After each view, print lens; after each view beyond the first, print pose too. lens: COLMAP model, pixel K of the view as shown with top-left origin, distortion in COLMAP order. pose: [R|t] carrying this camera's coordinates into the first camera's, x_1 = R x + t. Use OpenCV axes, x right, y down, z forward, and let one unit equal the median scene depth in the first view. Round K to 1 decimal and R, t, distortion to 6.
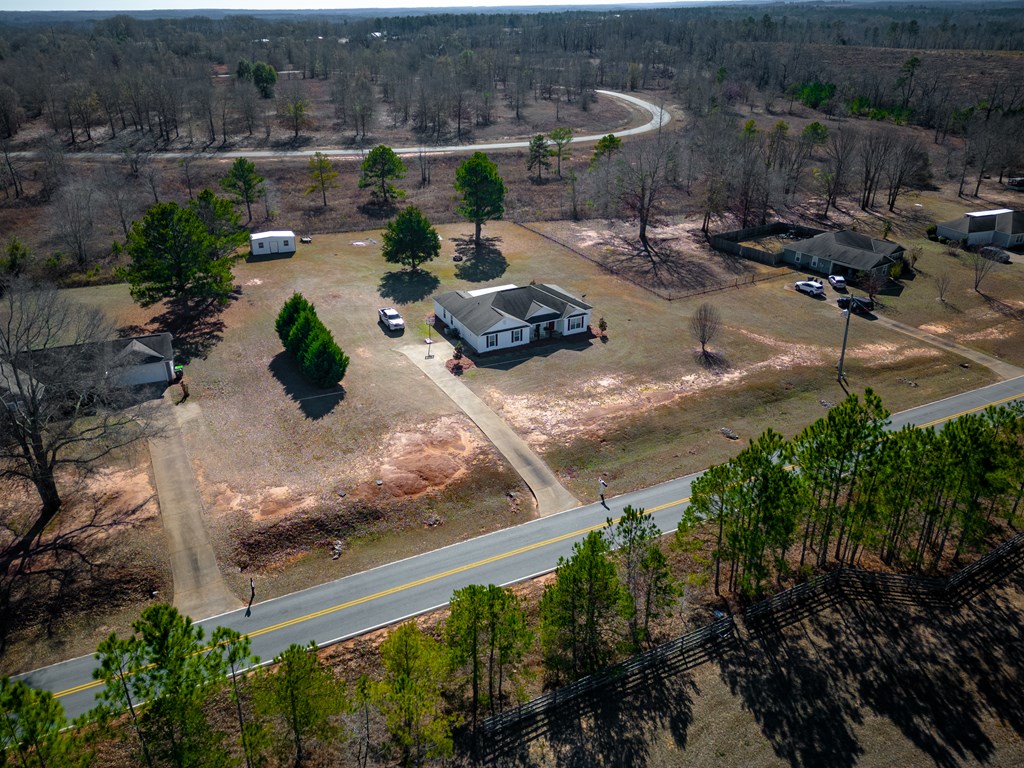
lens RADIAL K [[767.7, 0, 521.9], [0, 767.7, 385.1], [0, 0, 1]] dist [0.112663, -0.146146]
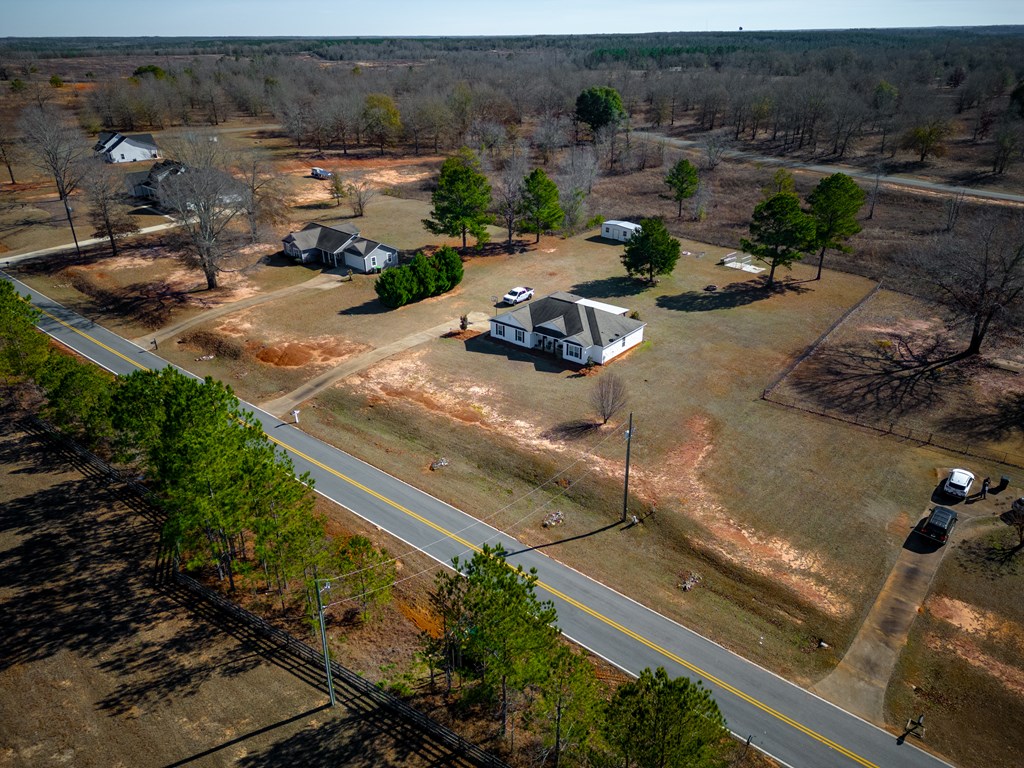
lens RADIAL K [[767.7, 0, 521.9], [0, 767.7, 385.1], [0, 0, 1]] dist [0.112663, -0.146146]
pose [[0.389943, 0.392810, -0.832853, 0.881149], [-0.402239, 0.886259, 0.229670, -0.240664], [0.828341, 0.245448, 0.503594, 0.455299]]
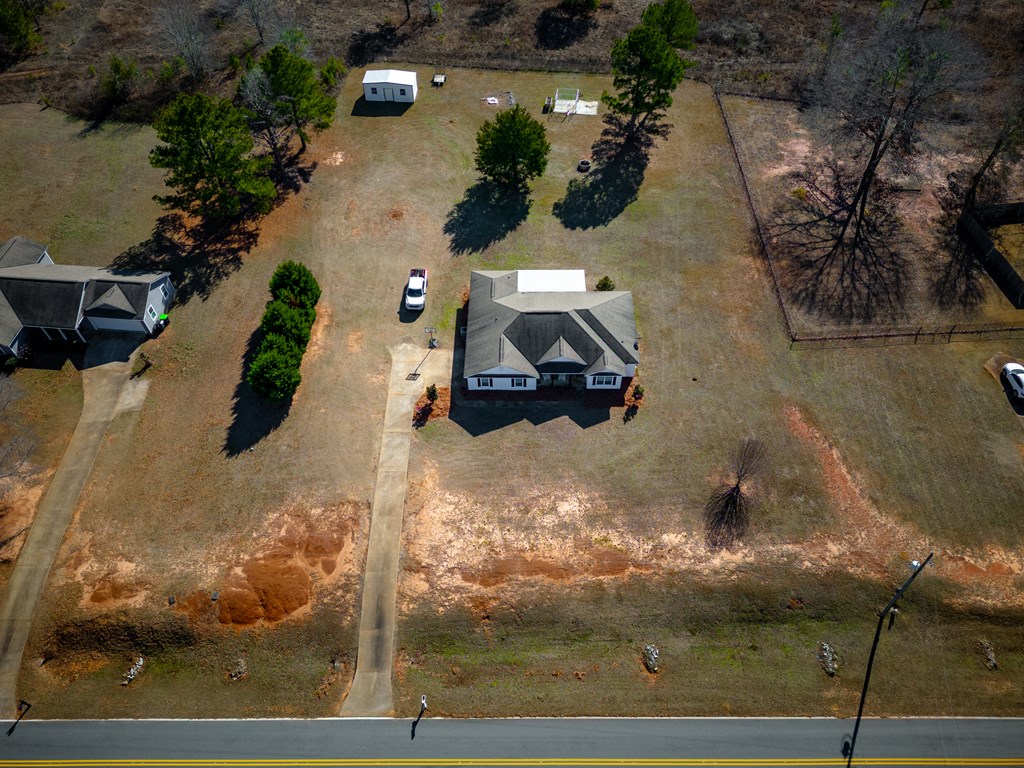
lens RADIAL K [[767.7, 0, 521.9], [0, 767.7, 385.1], [0, 0, 1]] dist [0.112663, -0.146146]
pose [[0.885230, 0.366684, -0.286200, 0.221809], [-0.211162, 0.865018, 0.455142, -0.415293], [0.414461, -0.342471, 0.843170, 0.296928]]
